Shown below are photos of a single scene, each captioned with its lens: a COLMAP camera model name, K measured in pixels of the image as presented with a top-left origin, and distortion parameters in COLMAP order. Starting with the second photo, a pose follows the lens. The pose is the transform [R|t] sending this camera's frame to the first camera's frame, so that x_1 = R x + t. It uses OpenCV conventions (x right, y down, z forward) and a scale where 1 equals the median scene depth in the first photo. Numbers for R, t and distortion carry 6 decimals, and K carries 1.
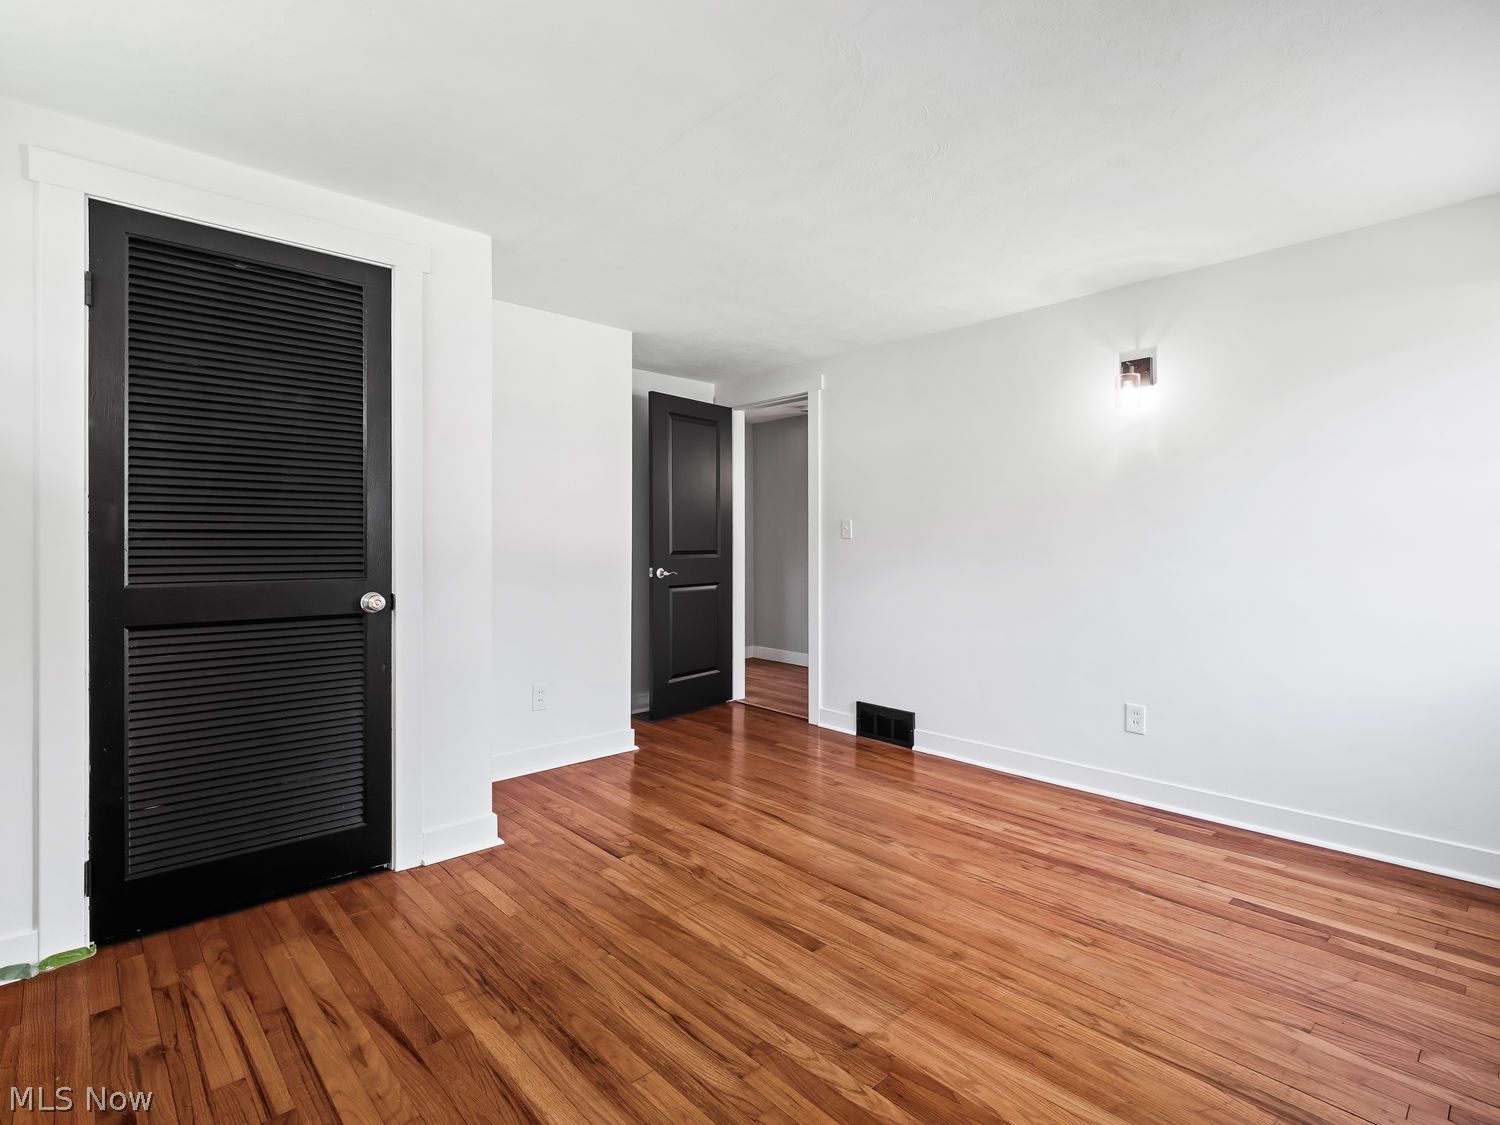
lens RADIAL K [[750.8, 0, 747.8], [0, 750.8, 538.6], [0, 0, 1]] dist [-0.000667, -0.000450]
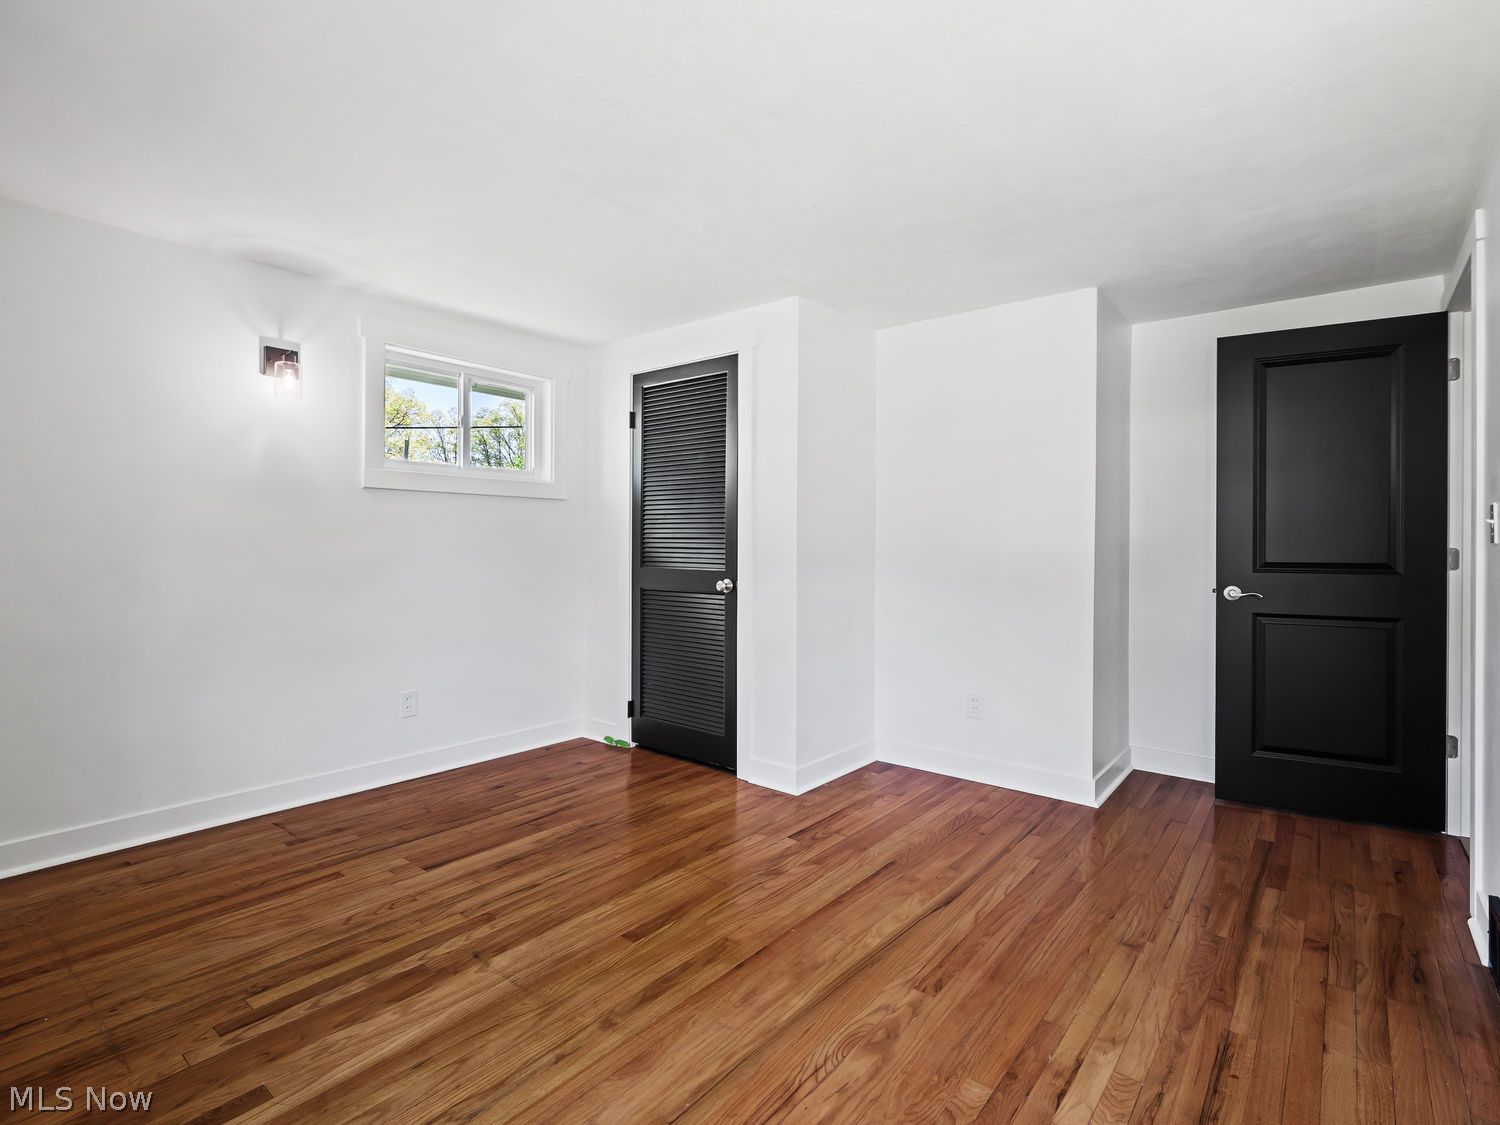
lens RADIAL K [[729.5, 0, 751.9], [0, 729.5, 543.0], [0, 0, 1]] dist [-0.003620, -0.002040]
pose [[0.151070, 0.001744, -0.988522, 1.015018], [-0.005796, 0.999983, 0.000878, -0.000235], [0.988506, 0.005596, 0.151077, 0.928128]]
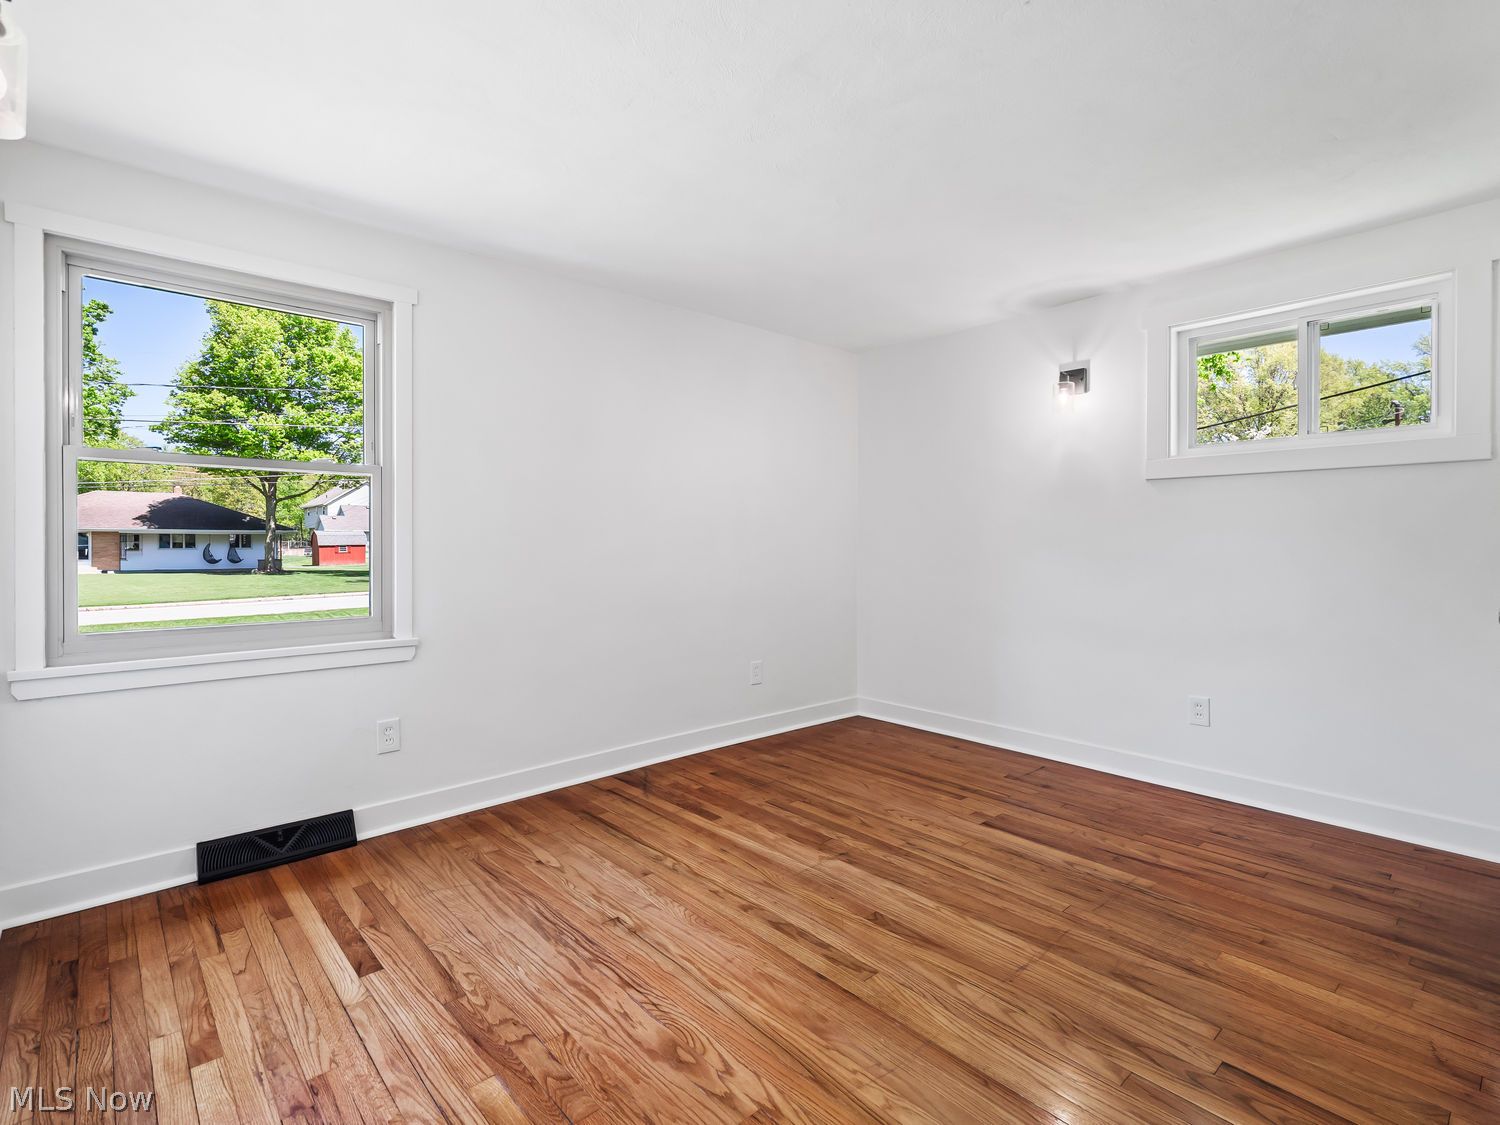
lens RADIAL K [[729.5, 0, 751.9], [0, 729.5, 543.0], [0, 0, 1]] dist [-0.003620, -0.002040]
pose [[-0.999976, 0.001814, 0.006694, 0.234209], [0.001848, 0.999985, 0.005136, 0.011840], [-0.006685, 0.005149, -0.999964, 1.857577]]
